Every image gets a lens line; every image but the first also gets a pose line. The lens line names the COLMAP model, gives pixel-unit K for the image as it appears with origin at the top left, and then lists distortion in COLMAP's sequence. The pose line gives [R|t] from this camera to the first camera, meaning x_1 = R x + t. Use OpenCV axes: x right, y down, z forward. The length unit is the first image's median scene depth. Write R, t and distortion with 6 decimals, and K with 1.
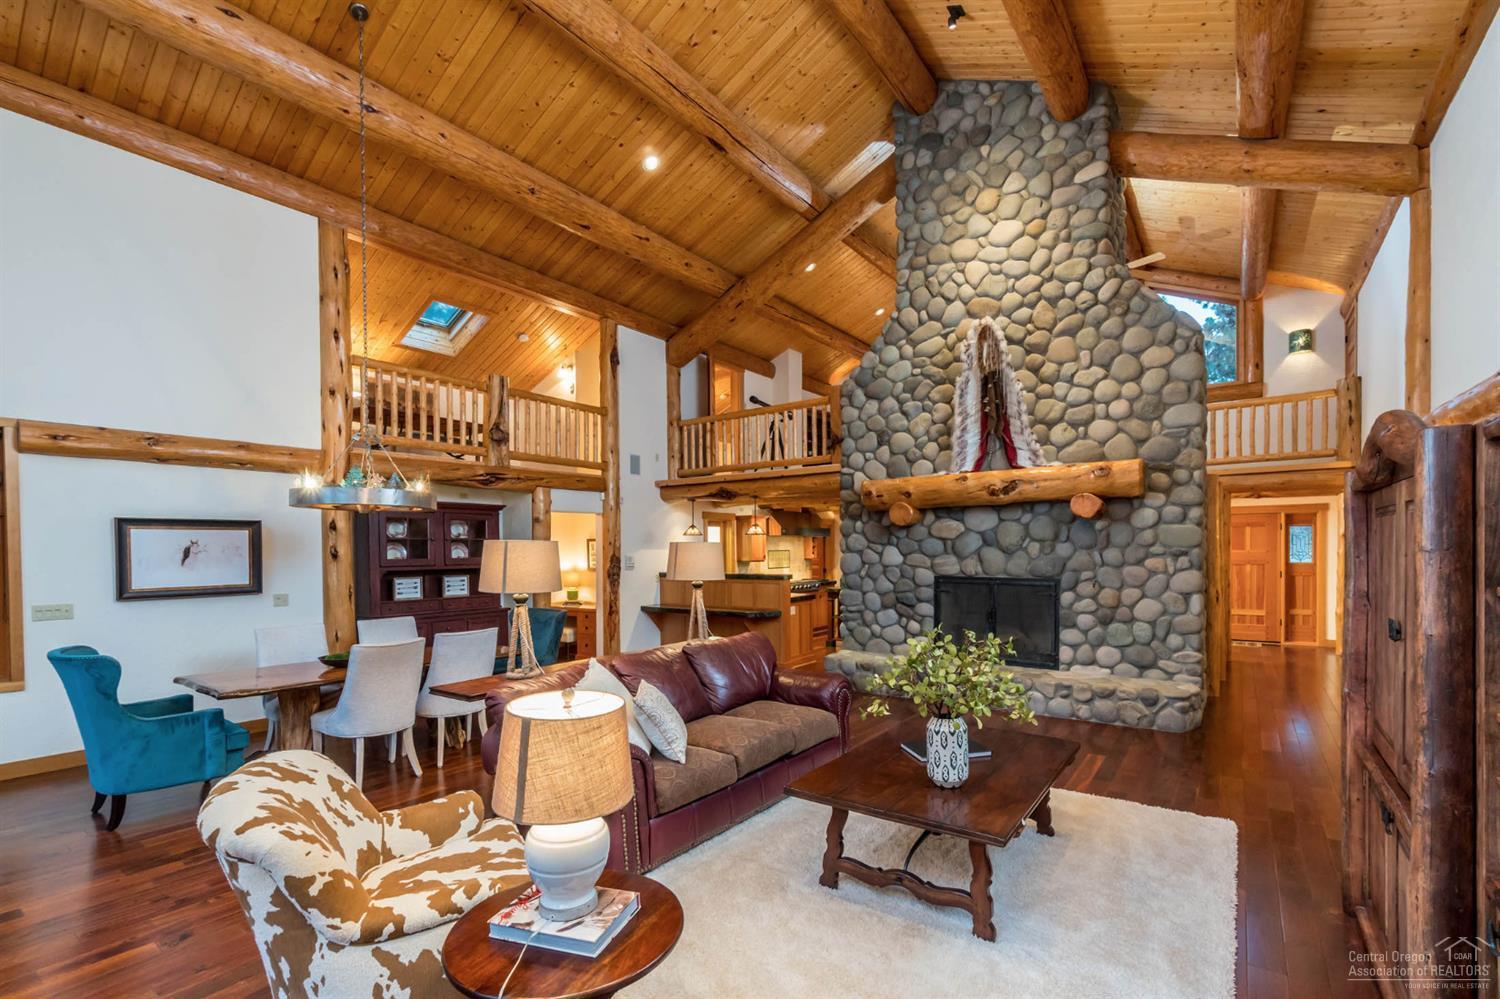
lens RADIAL K [[655.1, 0, 733.6], [0, 655.1, 561.6], [0, 0, 1]] dist [0.000247, -0.001170]
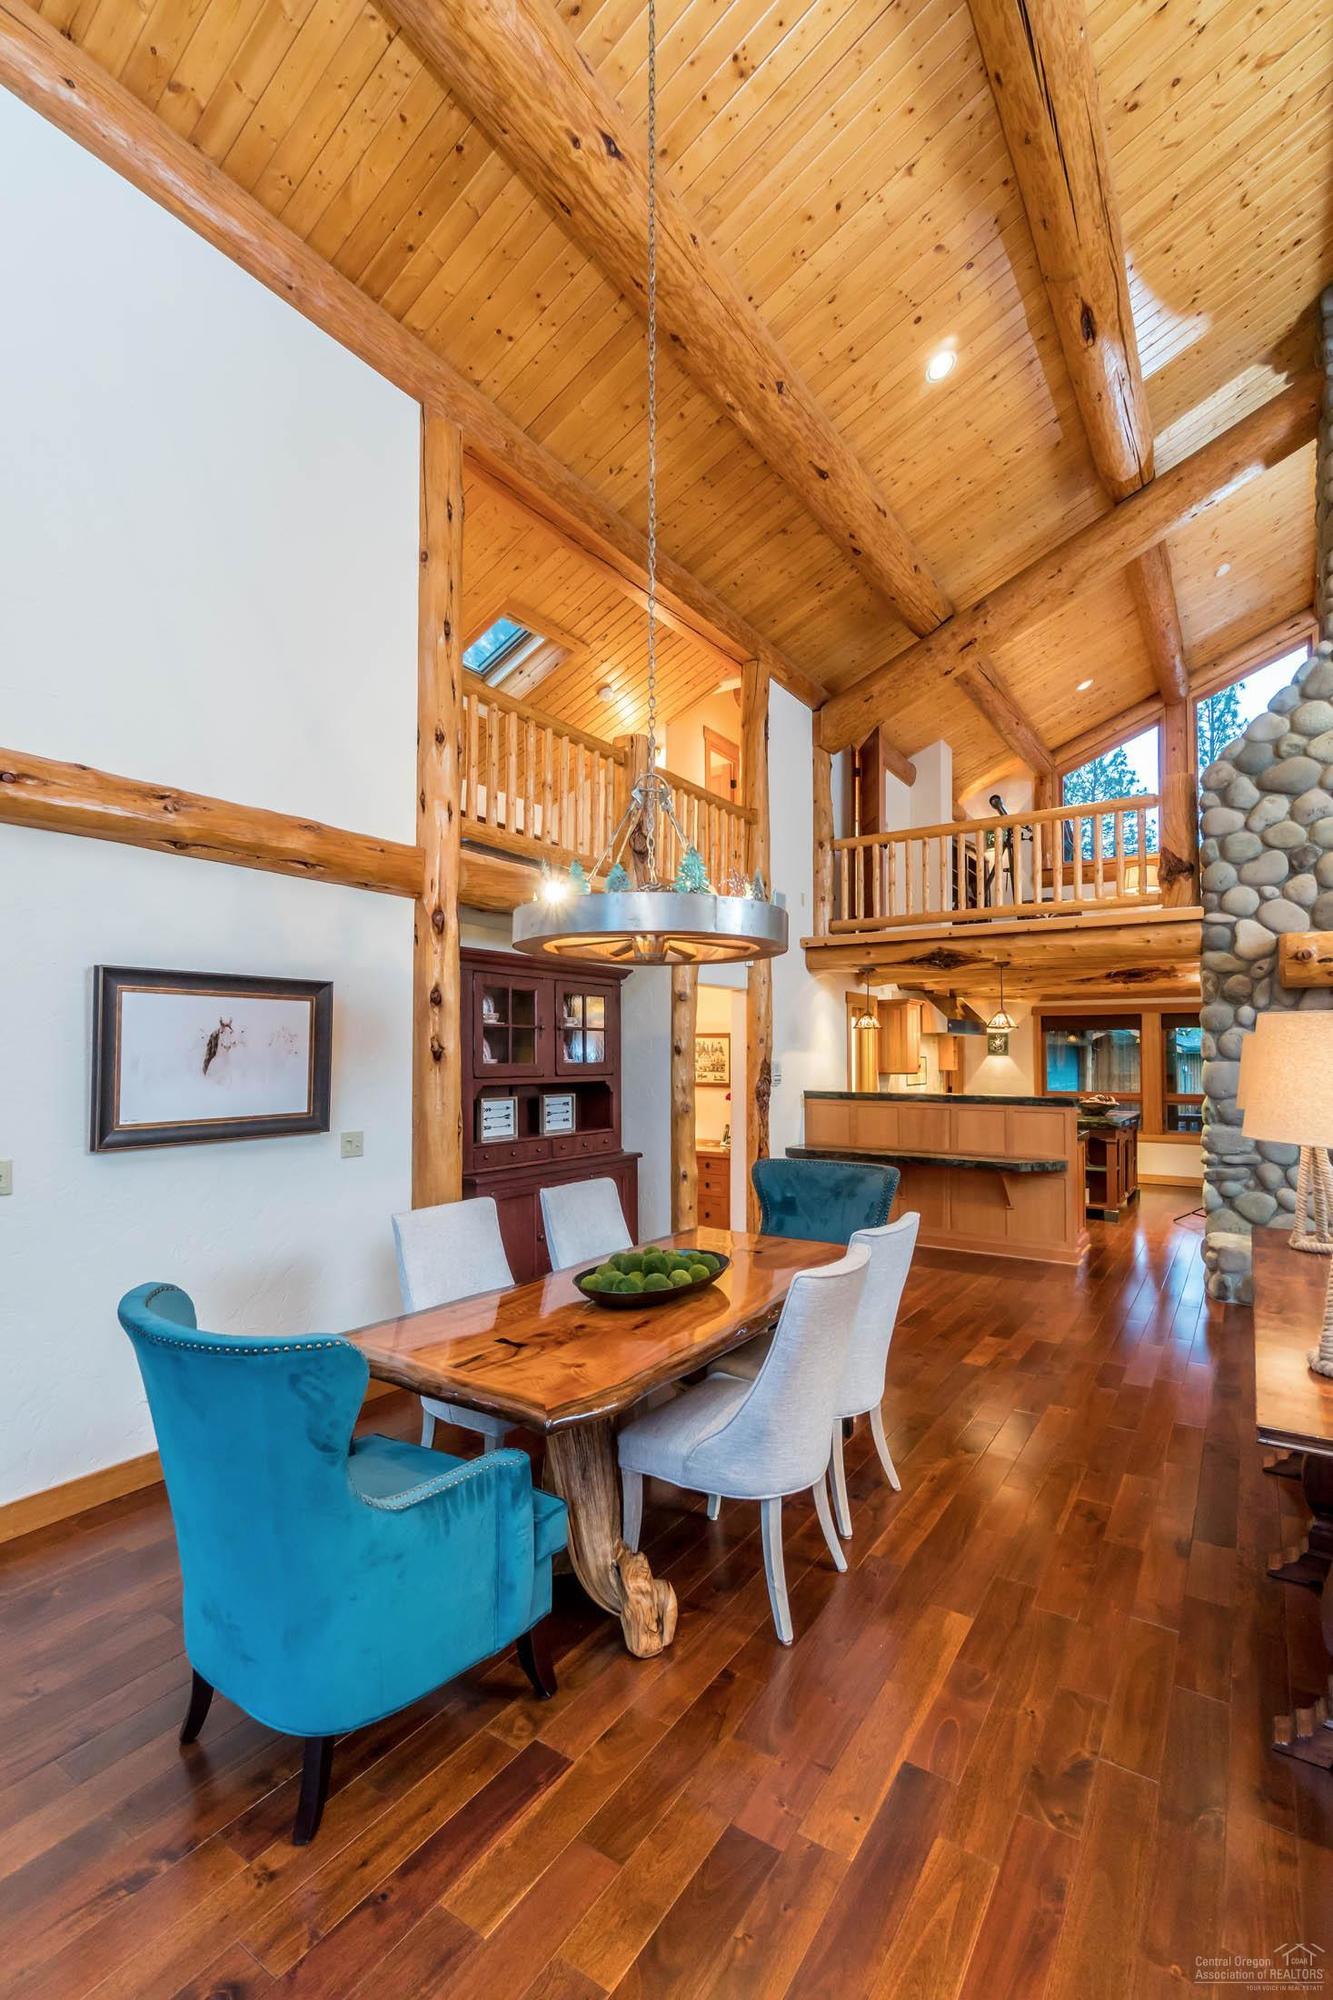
lens RADIAL K [[873.4, 0, 601.7], [0, 873.4, 1040.7], [0, 0, 1]] dist [0.000247, -0.001170]
pose [[0.999771, 0.011000, 0.018373, -0.388076], [-0.010353, 0.999336, -0.034937, 0.001245], [-0.018745, 0.034739, 0.999221, 0.252166]]
